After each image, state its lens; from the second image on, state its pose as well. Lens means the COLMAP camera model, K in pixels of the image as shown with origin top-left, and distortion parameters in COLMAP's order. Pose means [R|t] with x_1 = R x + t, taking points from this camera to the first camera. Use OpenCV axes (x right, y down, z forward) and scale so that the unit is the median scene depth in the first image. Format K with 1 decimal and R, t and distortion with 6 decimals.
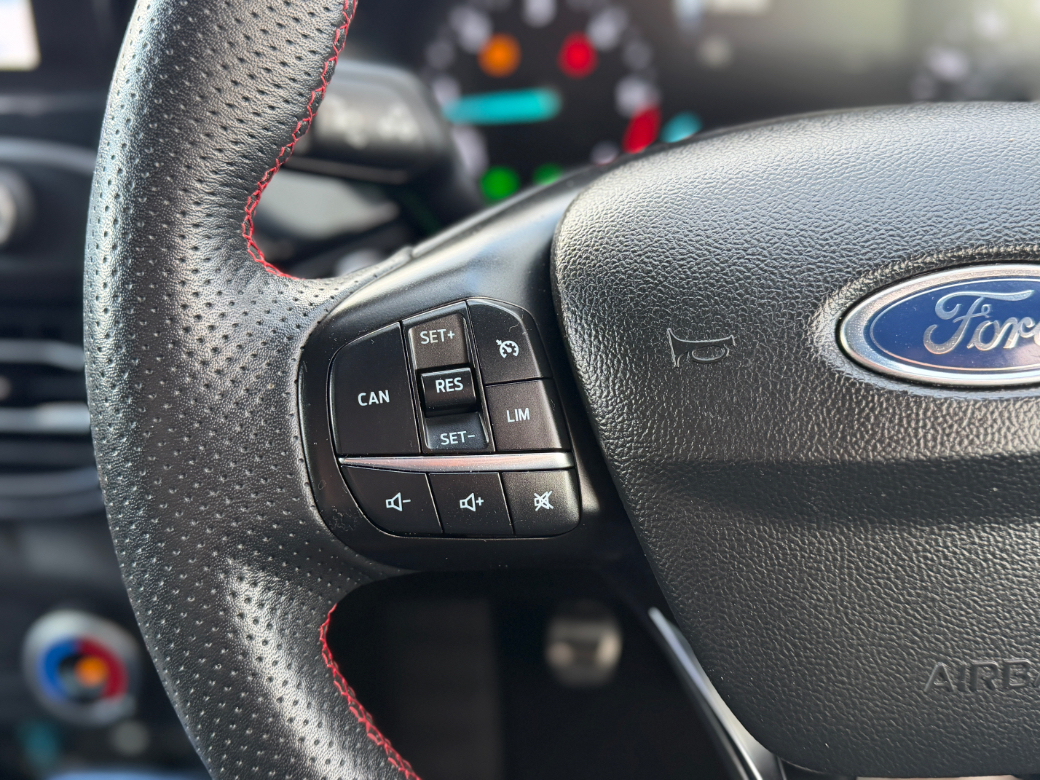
lens RADIAL K [[1064.5, 0, 535.9], [0, 1064.5, 386.3], [0, 0, 1]] dist [0.148312, -0.405296]
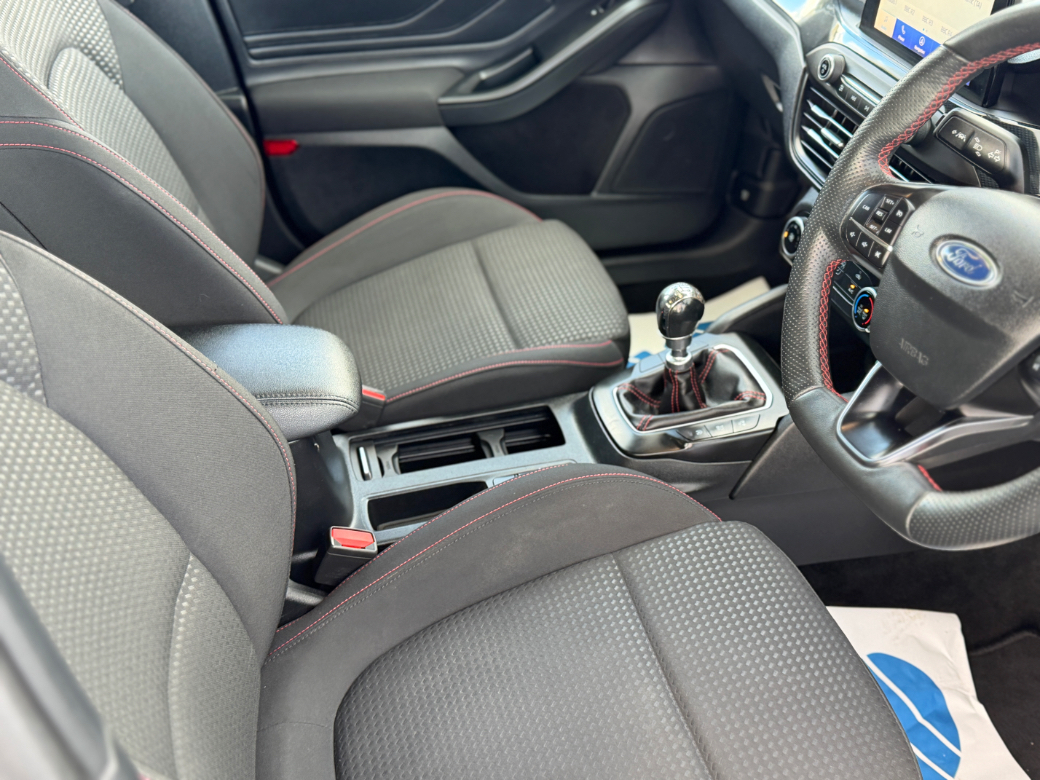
lens RADIAL K [[1116.2, 0, 520.0], [0, 1116.2, 390.0], [0, 0, 1]] dist [0.190961, -0.478558]
pose [[0.285211, 0.552110, -0.783473, 3.021865], [-0.467698, 0.793668, 0.389036, -0.468814], [0.836608, 0.255471, 0.484584, -1.801964]]
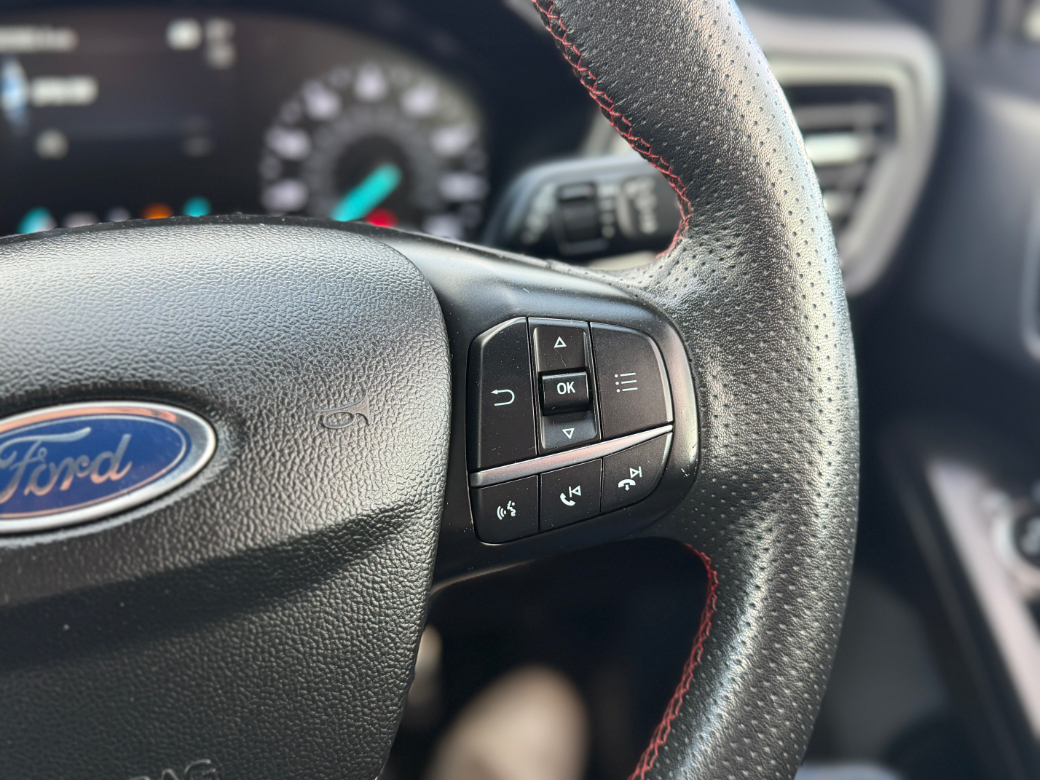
lens RADIAL K [[1064.5, 0, 535.9], [0, 1064.5, 386.3], [0, 0, 1]] dist [0.148312, -0.405296]
pose [[0.951804, -0.120194, 0.282175, 0.567211], [0.124792, 0.992182, 0.001689, -0.075444], [-0.280172, 0.033605, 0.959361, -0.116512]]
